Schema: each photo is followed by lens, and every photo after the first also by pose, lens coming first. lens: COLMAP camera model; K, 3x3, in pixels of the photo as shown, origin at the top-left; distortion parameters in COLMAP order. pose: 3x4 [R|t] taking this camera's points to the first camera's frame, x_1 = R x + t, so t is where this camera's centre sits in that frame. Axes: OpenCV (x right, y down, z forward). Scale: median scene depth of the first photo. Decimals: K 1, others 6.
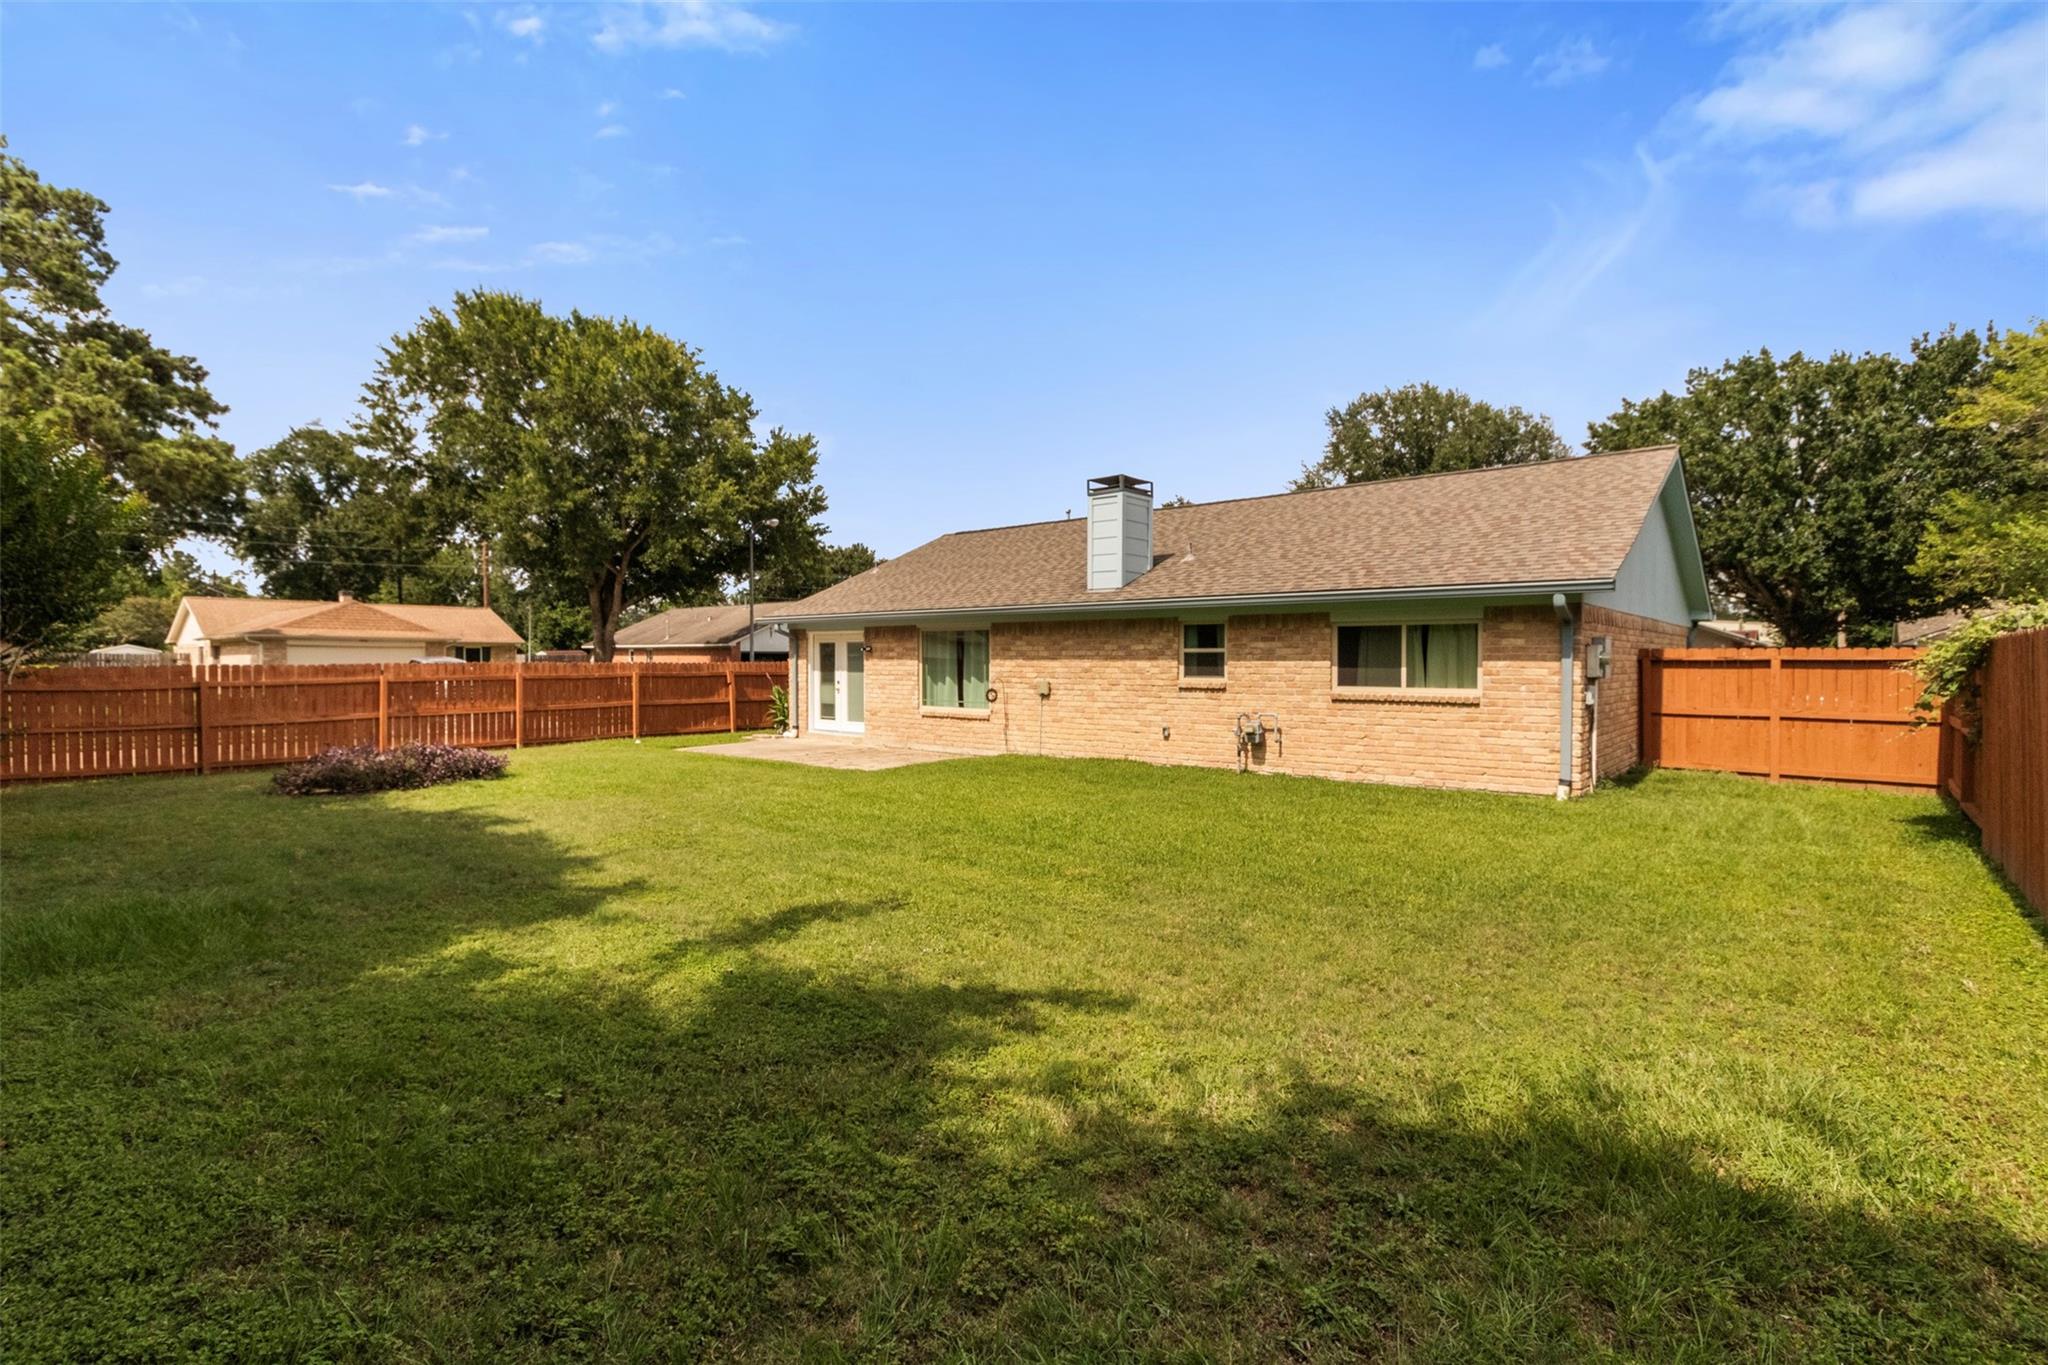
lens RADIAL K [[935.4, 0, 1026.5], [0, 935.4, 660.7], [0, 0, 1]] dist [0.000355, -0.000036]
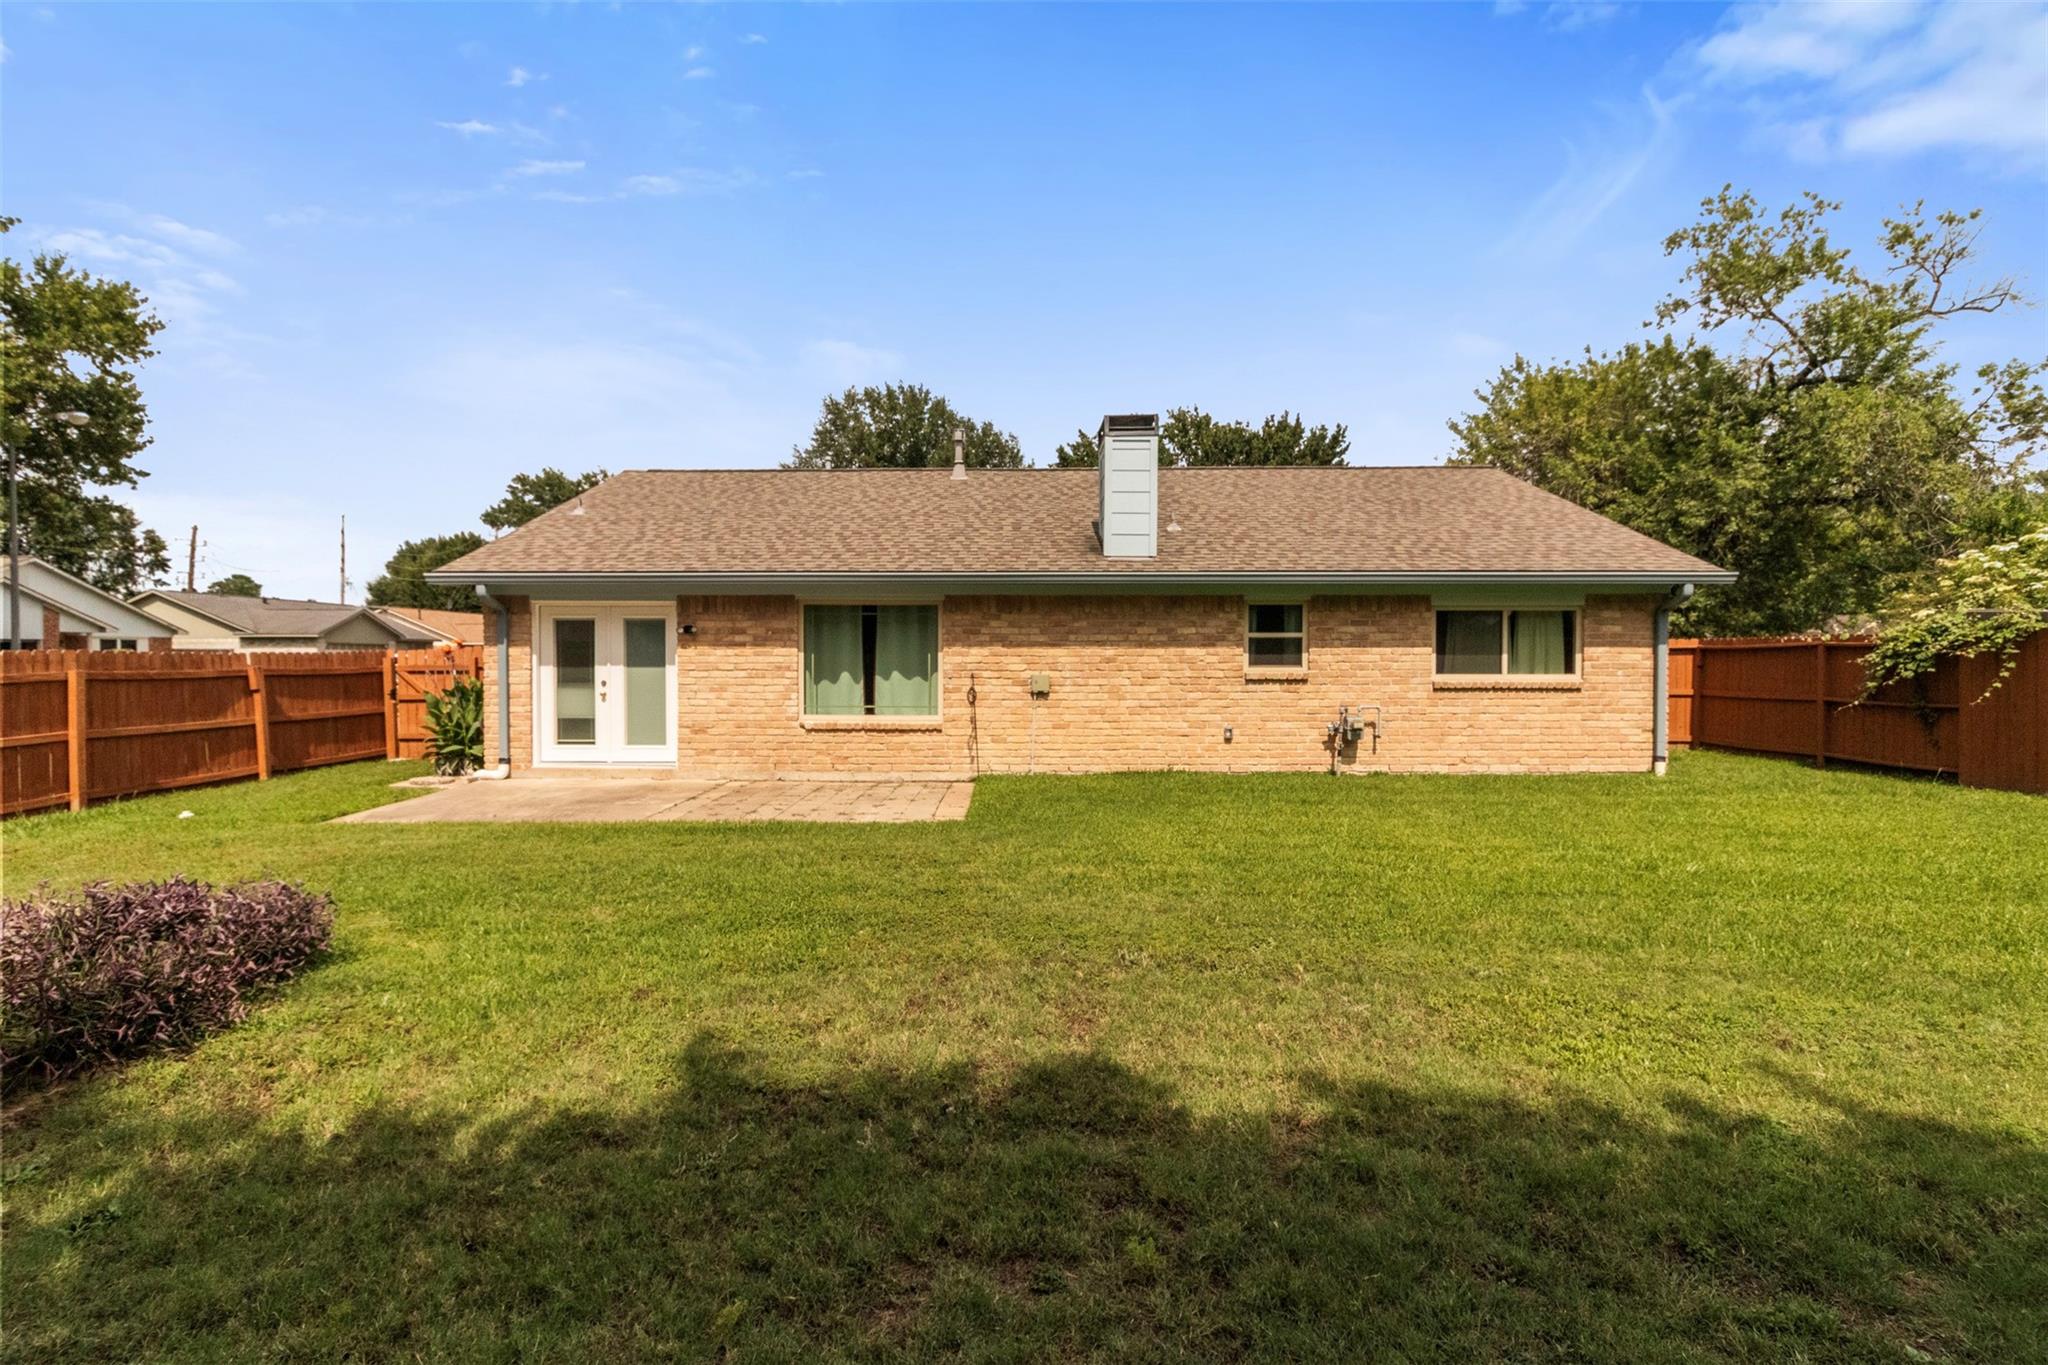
lens RADIAL K [[935.4, 0, 1026.5], [0, 935.4, 660.7], [0, 0, 1]] dist [0.000355, -0.000036]
pose [[0.780769, -0.005705, 0.624793, -0.510103], [0.001794, 0.999975, 0.006889, 0.005841], [-0.624817, -0.004258, 0.780760, 0.466301]]
